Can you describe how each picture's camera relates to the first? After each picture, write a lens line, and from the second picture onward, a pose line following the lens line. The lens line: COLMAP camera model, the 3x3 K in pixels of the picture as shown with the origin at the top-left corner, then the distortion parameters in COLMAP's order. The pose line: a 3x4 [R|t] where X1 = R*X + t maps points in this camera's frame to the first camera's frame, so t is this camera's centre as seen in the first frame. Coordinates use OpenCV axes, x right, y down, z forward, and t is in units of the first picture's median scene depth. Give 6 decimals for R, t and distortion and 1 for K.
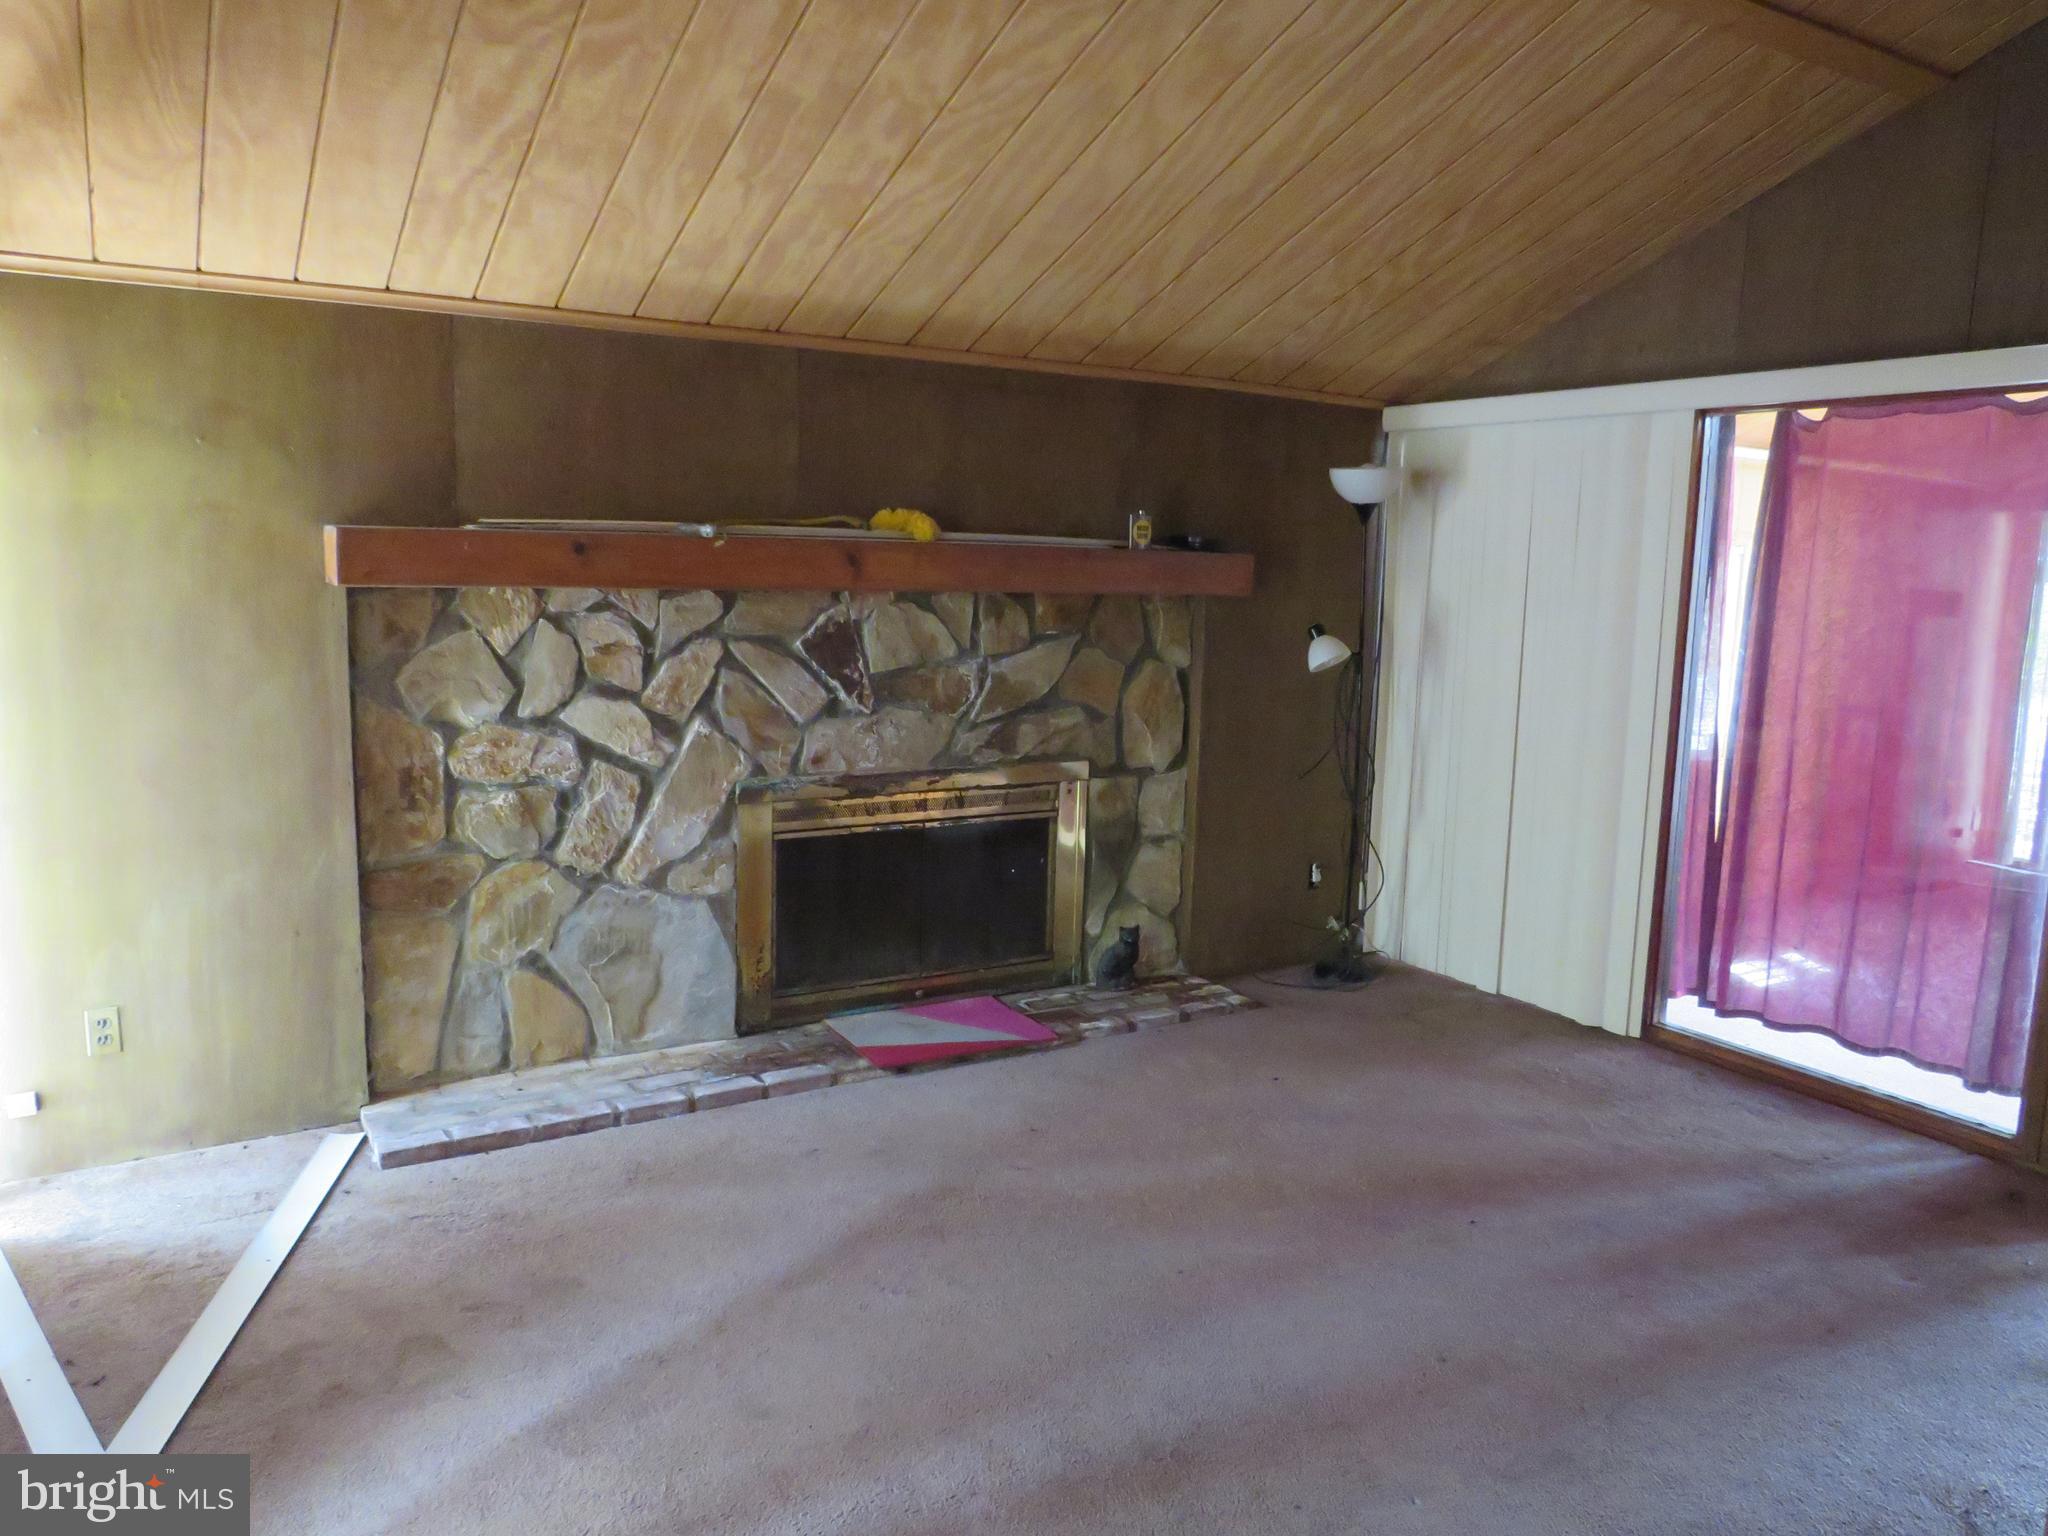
lens RADIAL K [[1450.4, 0, 1024.0], [0, 1450.4, 768.0], [0, 0, 1]] dist [-0.013660, 0.006406]
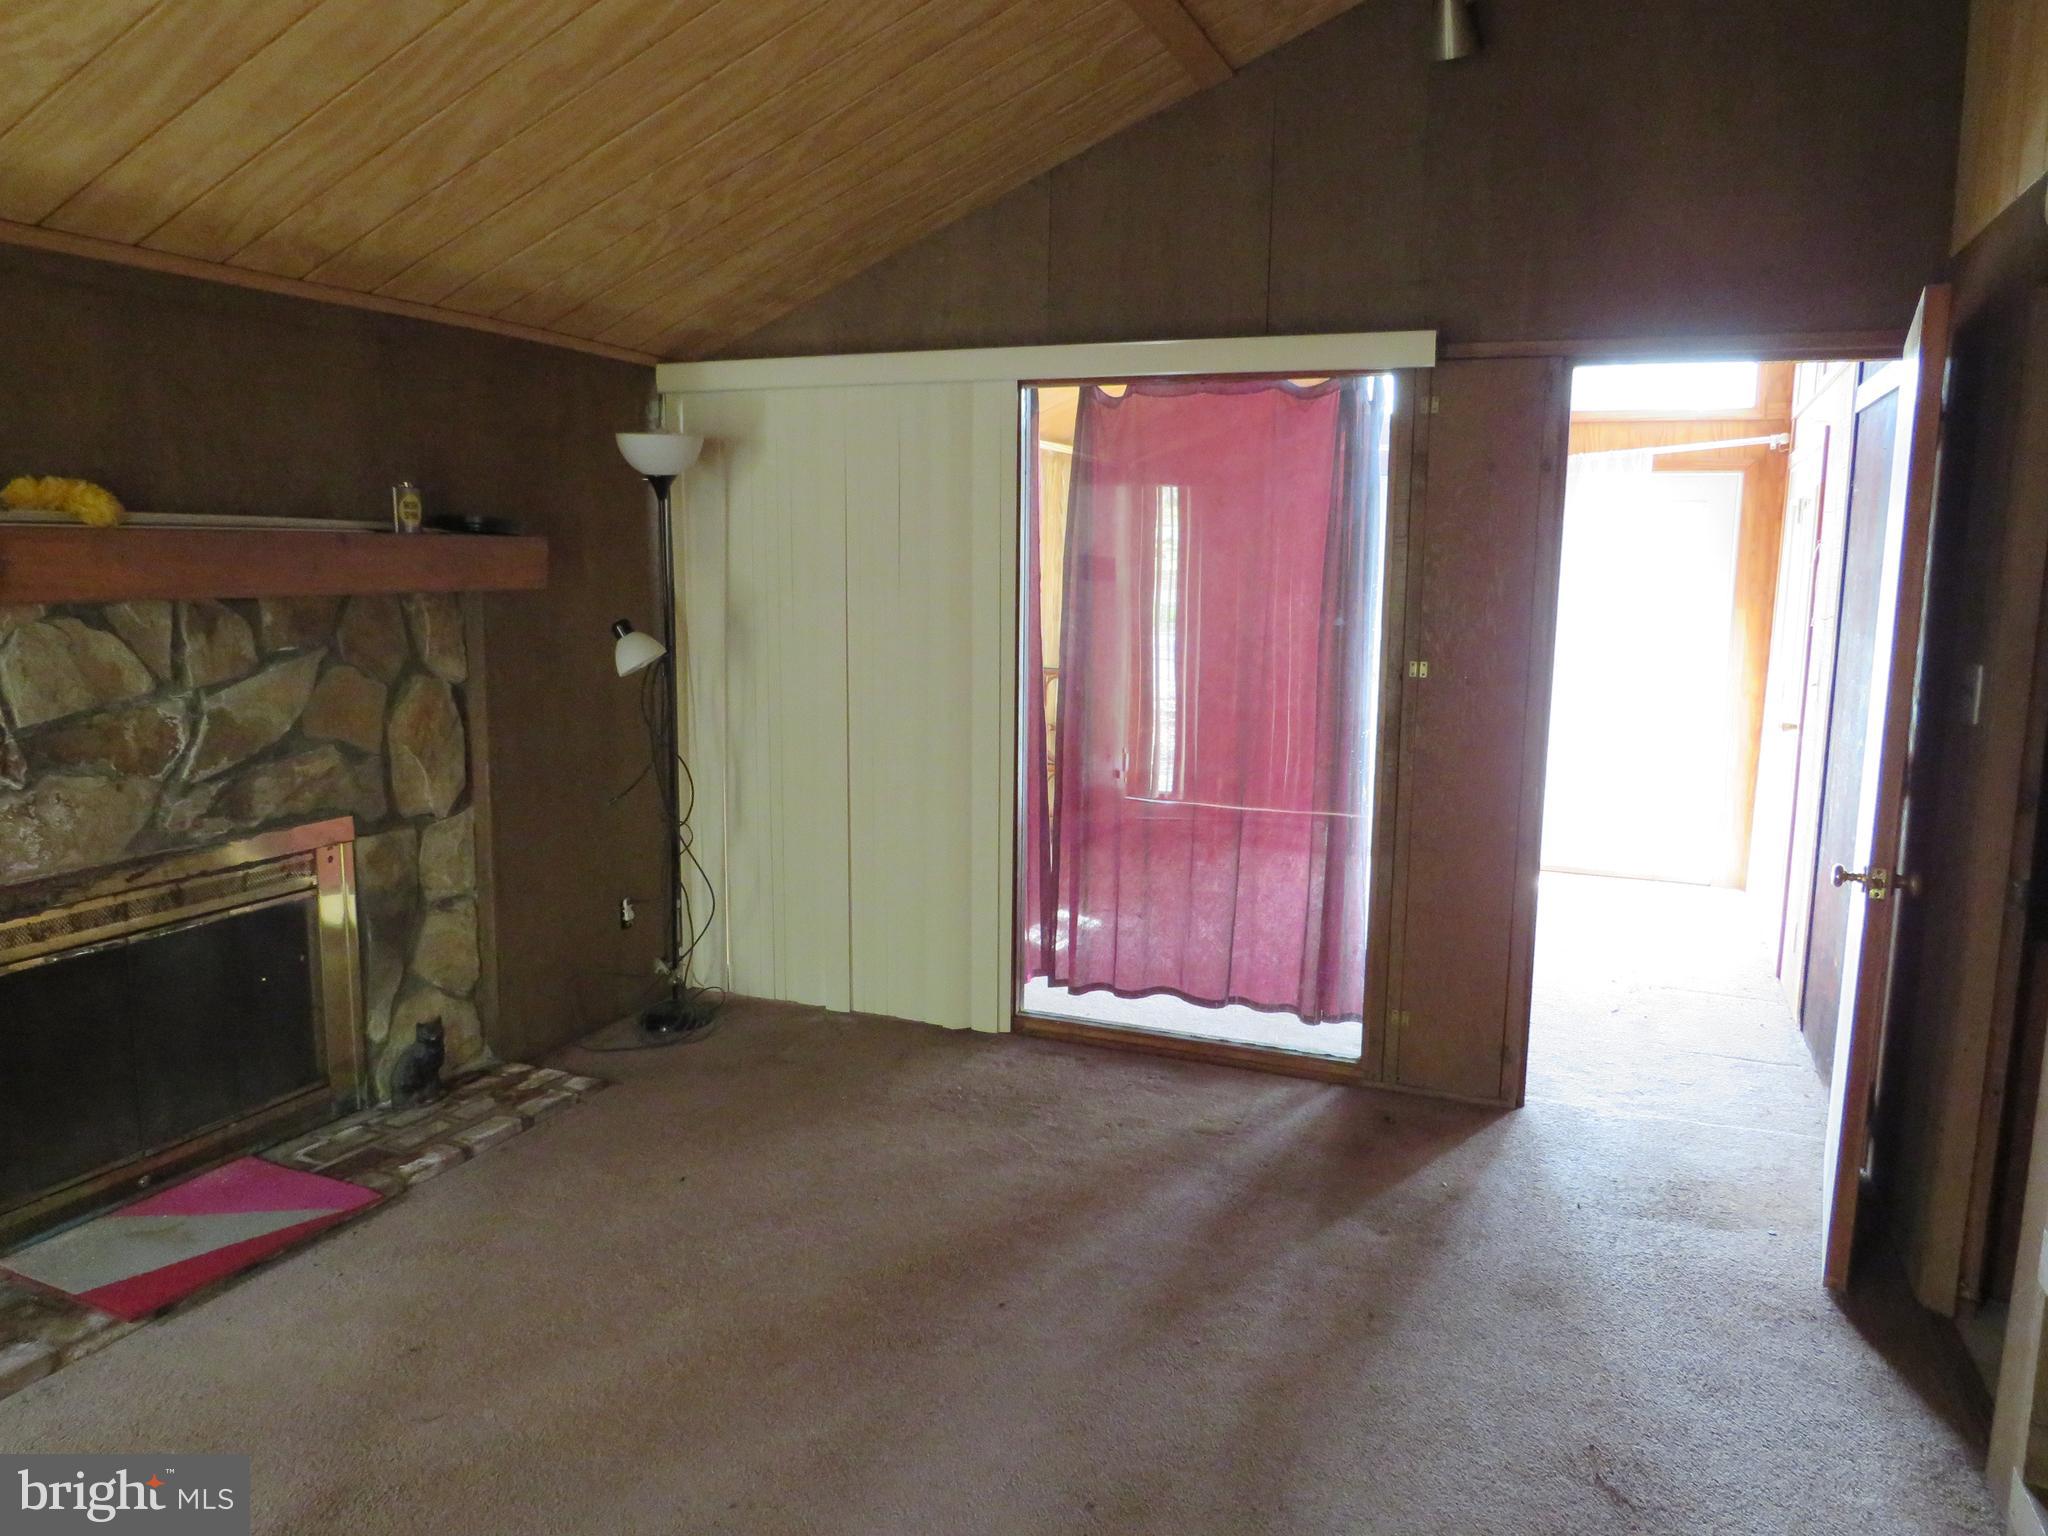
lens RADIAL K [[1445.9, 0, 1024.0], [0, 1445.9, 768.0], [0, 0, 1]] dist [-0.030678, 0.005282]
pose [[0.813965, -0.103821, 0.571561, -0.104865], [0.094506, 0.994459, 0.046051, -0.034042], [-0.573175, 0.016531, 0.819266, 0.209142]]
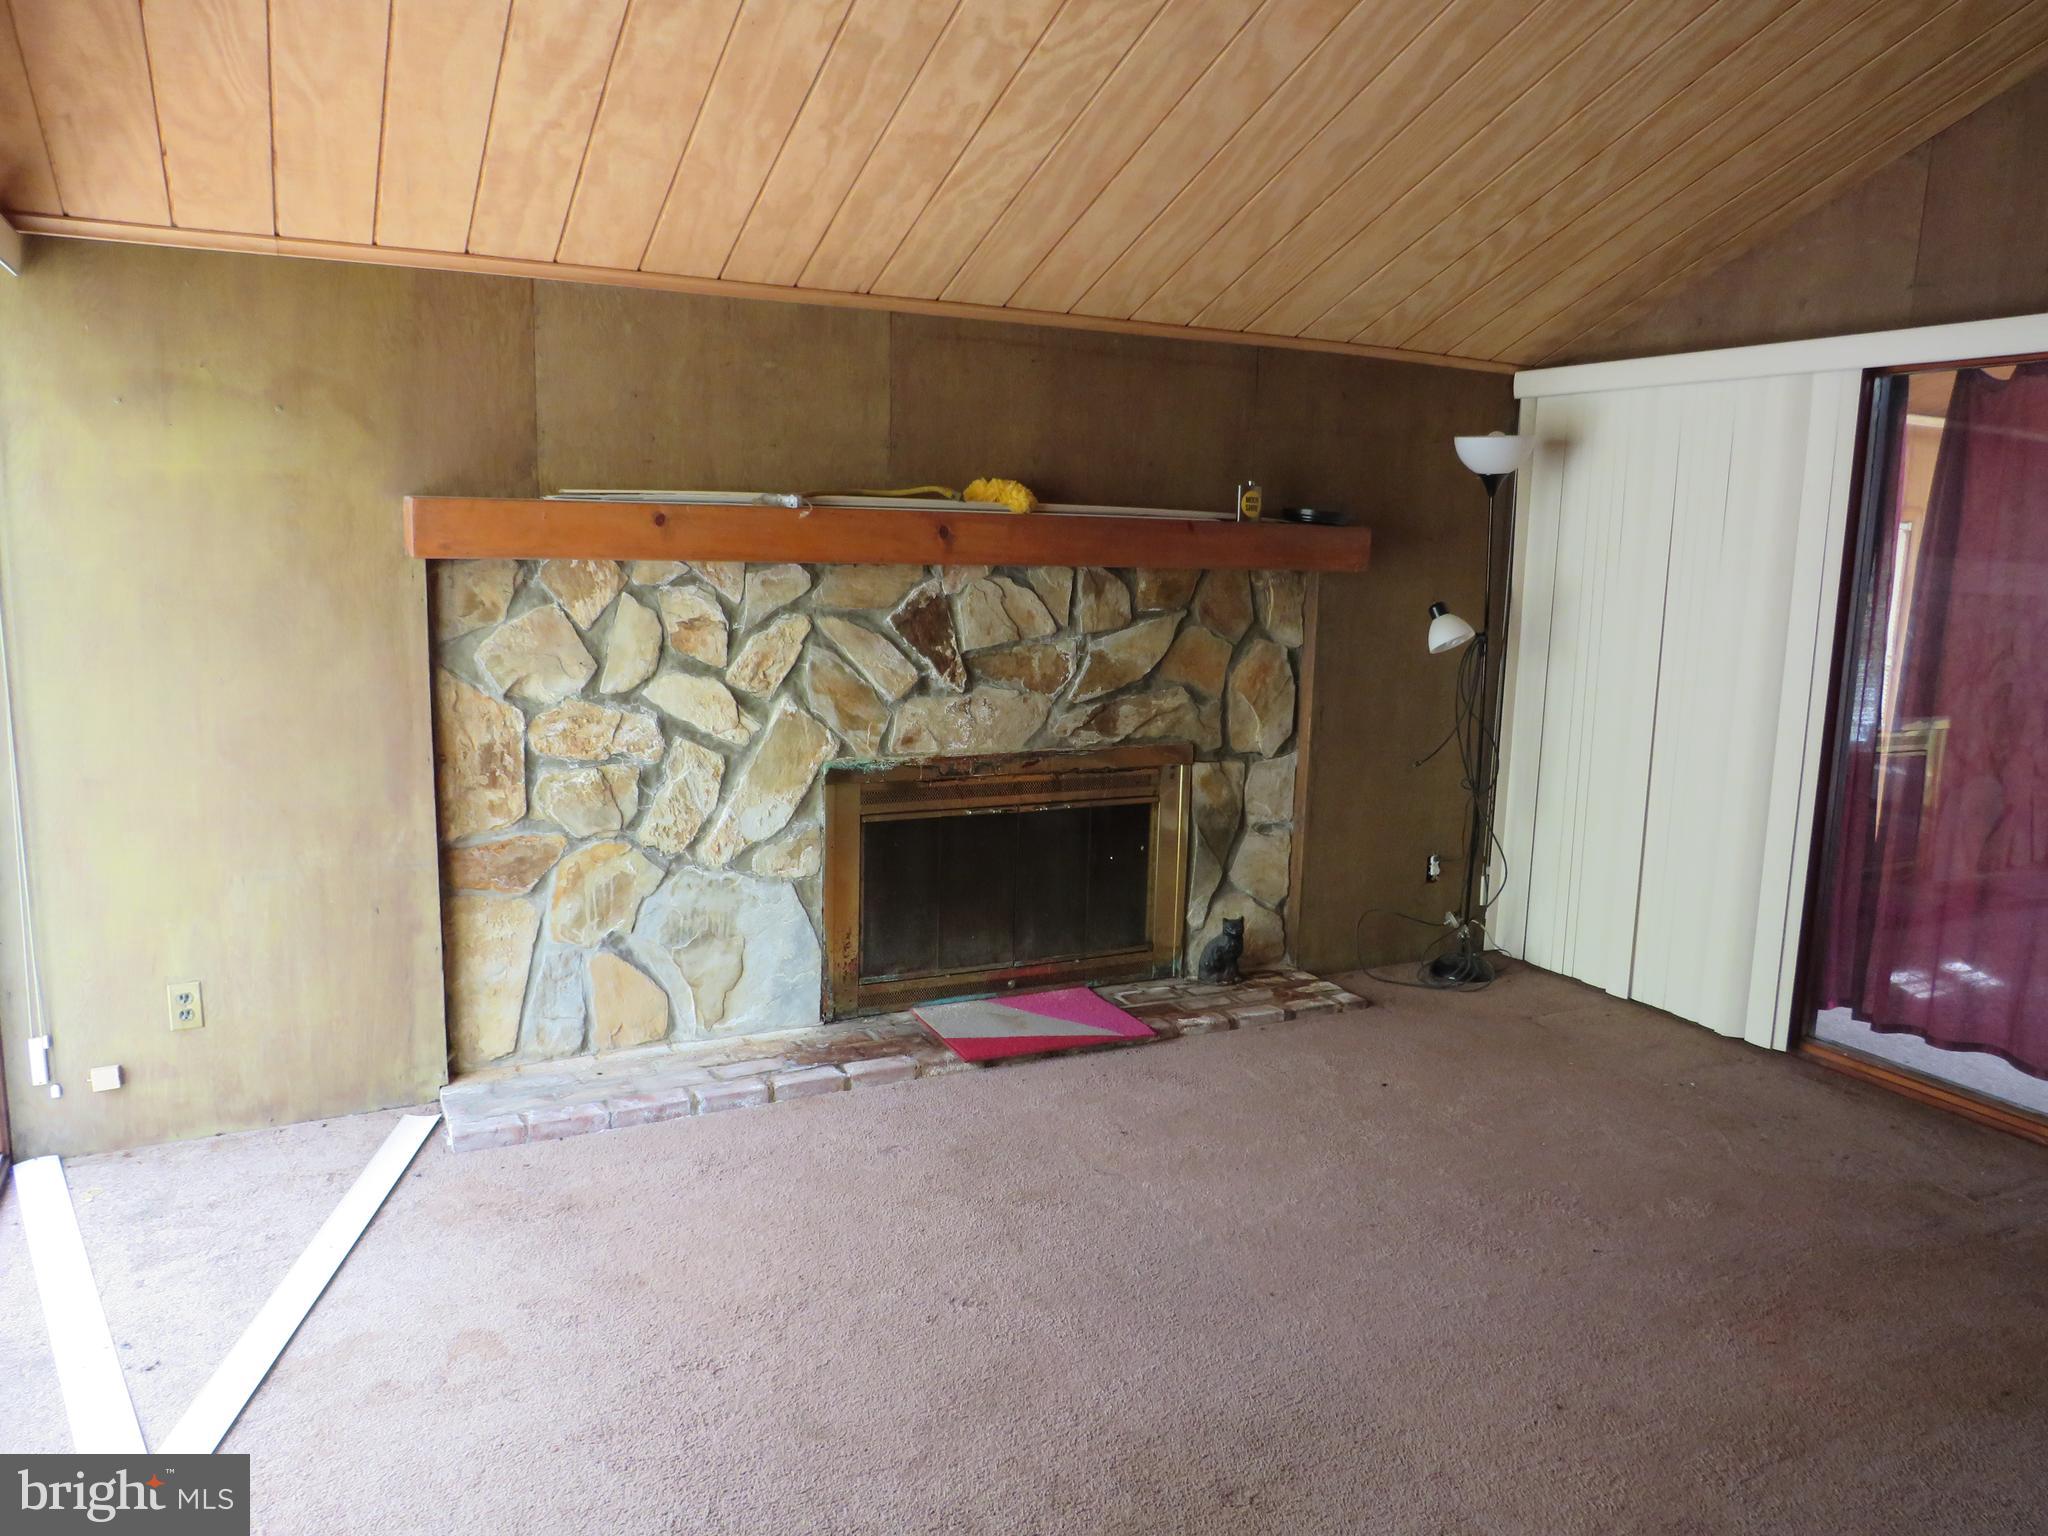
lens RADIAL K [[1450.4, 0, 1024.0], [0, 1450.4, 768.0], [0, 0, 1]] dist [-0.013660, 0.006406]
pose [[0.996461, 0.013323, -0.082998, 0.014877], [-0.012176, 0.999823, 0.014316, -0.001954], [0.083174, -0.013254, 0.996447, 0.042526]]
